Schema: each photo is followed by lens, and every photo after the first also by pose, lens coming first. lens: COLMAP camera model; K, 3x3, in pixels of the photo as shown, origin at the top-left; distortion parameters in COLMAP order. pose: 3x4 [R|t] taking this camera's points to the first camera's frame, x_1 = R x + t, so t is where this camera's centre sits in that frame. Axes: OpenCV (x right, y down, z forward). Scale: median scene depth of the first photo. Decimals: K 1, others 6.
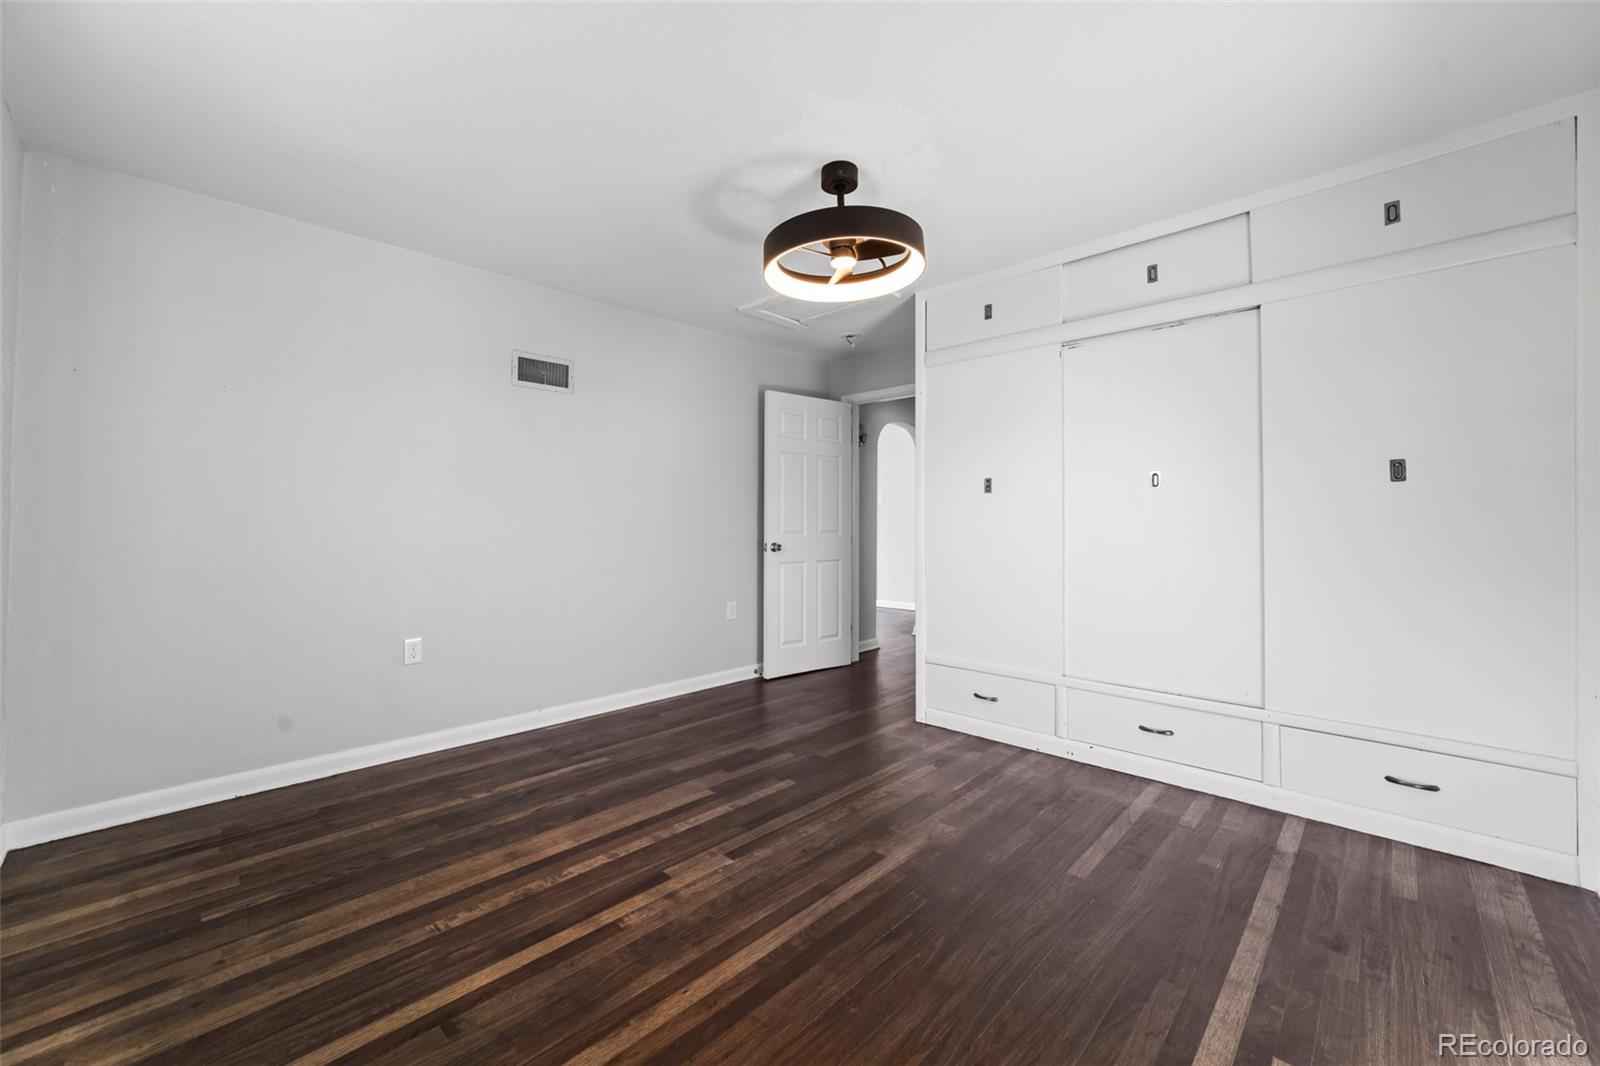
lens RADIAL K [[609.0, 0, 801.1], [0, 609.0, 529.1], [0, 0, 1]] dist [-0.001685, -0.000007]
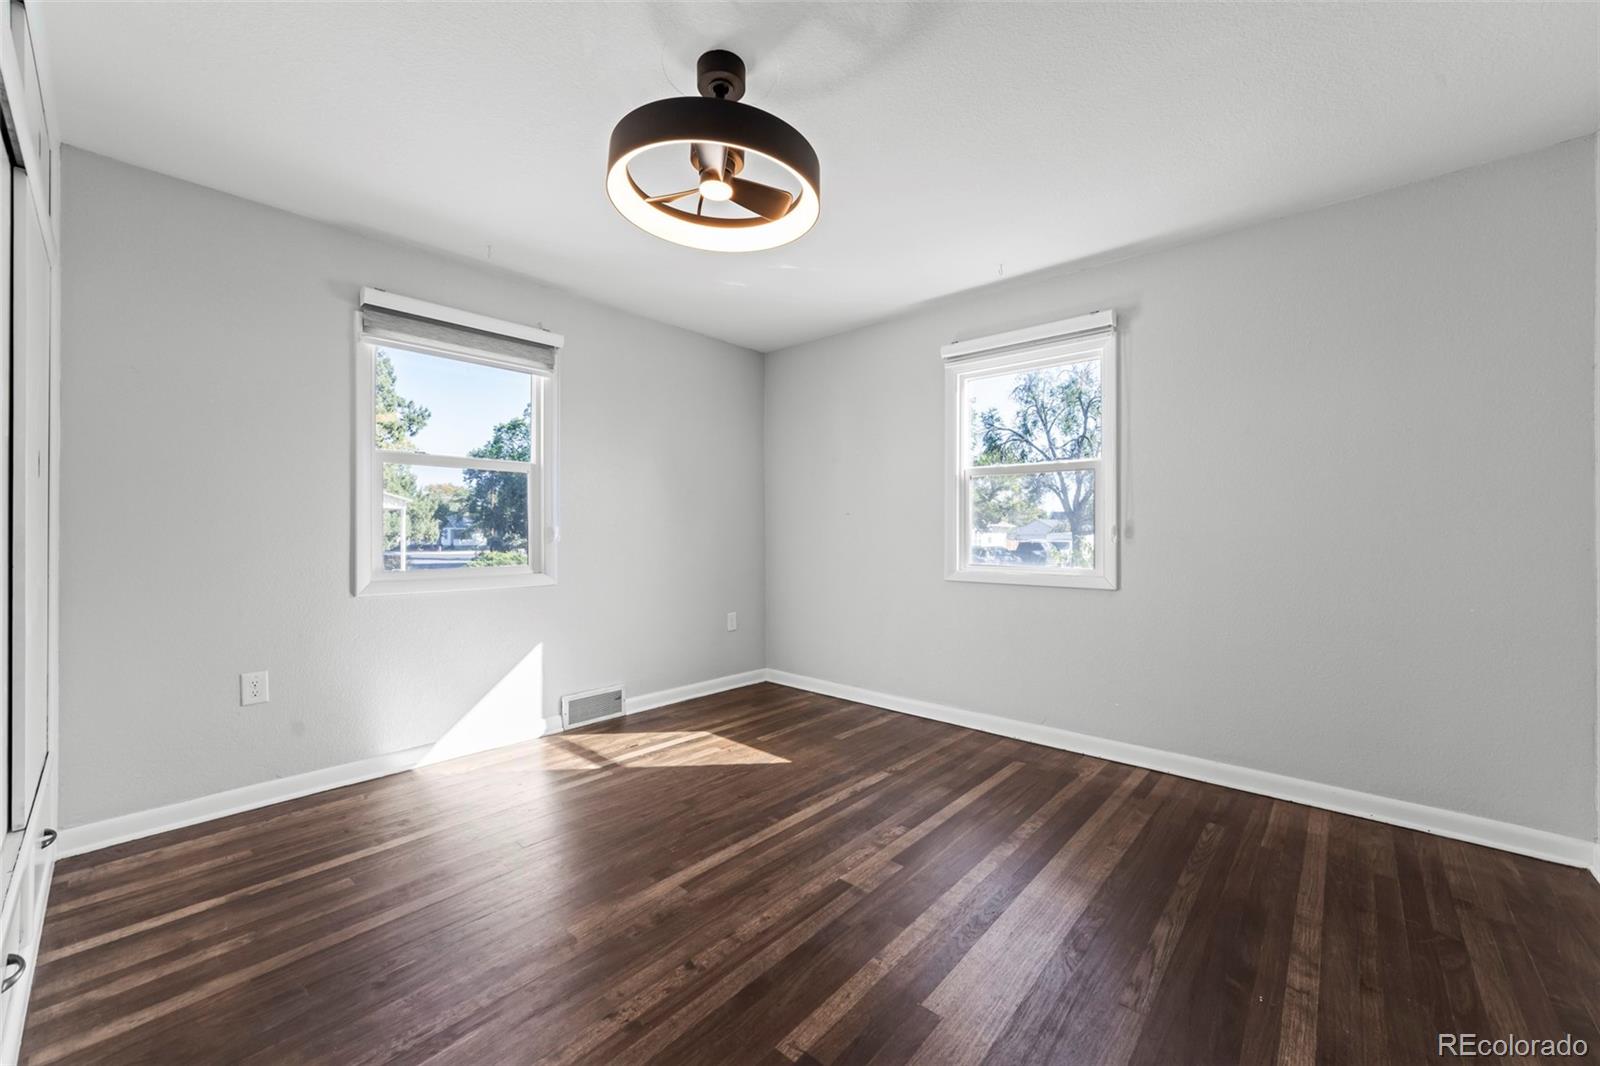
lens RADIAL K [[609.0, 0, 802.5], [0, 609.0, 530.4], [0, 0, 1]] dist [-0.001685, -0.000007]
pose [[-0.998956, -0.001674, -0.045645, -0.007021], [-0.001775, 0.999996, 0.002159, -0.012429], [0.045642, 0.002238, -0.998955, 2.112086]]
